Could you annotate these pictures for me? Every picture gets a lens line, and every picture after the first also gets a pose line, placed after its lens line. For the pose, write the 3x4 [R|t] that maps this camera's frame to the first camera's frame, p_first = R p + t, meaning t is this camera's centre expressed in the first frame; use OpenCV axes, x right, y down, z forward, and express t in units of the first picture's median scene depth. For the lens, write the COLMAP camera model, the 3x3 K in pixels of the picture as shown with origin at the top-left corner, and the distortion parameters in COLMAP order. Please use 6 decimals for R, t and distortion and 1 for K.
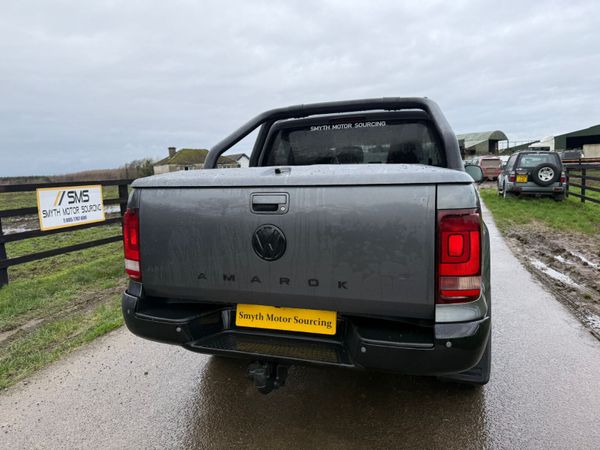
lens RADIAL K [[427.4, 0, 306.6], [0, 427.4, 225.2], [0, 0, 1]] dist [0.006151, -0.000159]
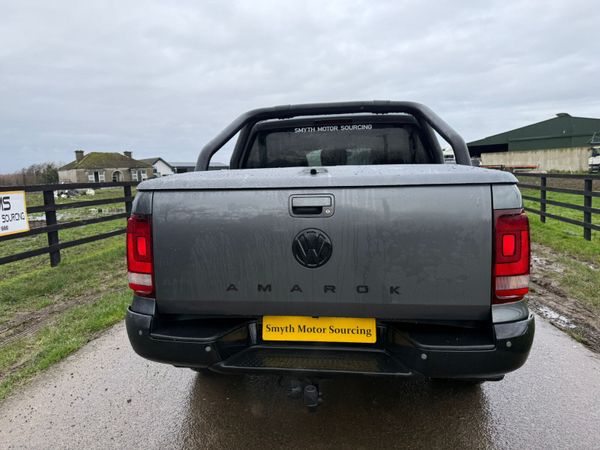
lens RADIAL K [[426.3, 0, 300.0], [0, 426.3, 225.0], [0, 0, 1]] dist [0.002564, -0.001593]
pose [[0.982072, -0.019640, 0.187481, -0.267395], [0.022290, 0.999679, -0.012035, 0.000705], [-0.187185, 0.015998, 0.982194, 0.086807]]
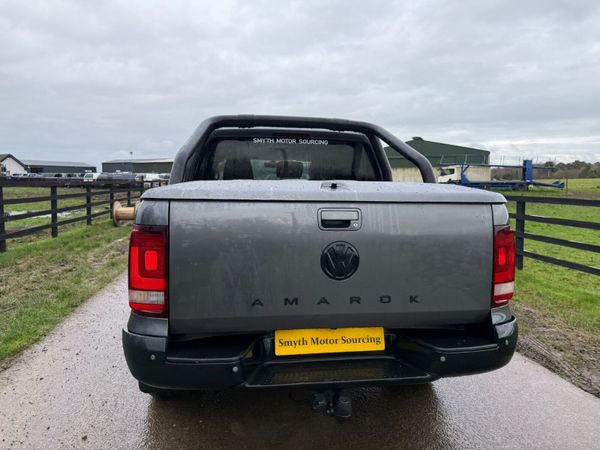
lens RADIAL K [[427.1, 0, 300.0], [0, 427.1, 225.0], [0, 0, 1]] dist [0.000391, -0.001829]
pose [[0.885788, -0.003864, 0.464074, -0.564511], [0.017922, 0.999504, -0.025886, -0.014959], [-0.463744, 0.031247, 0.885418, 0.185914]]
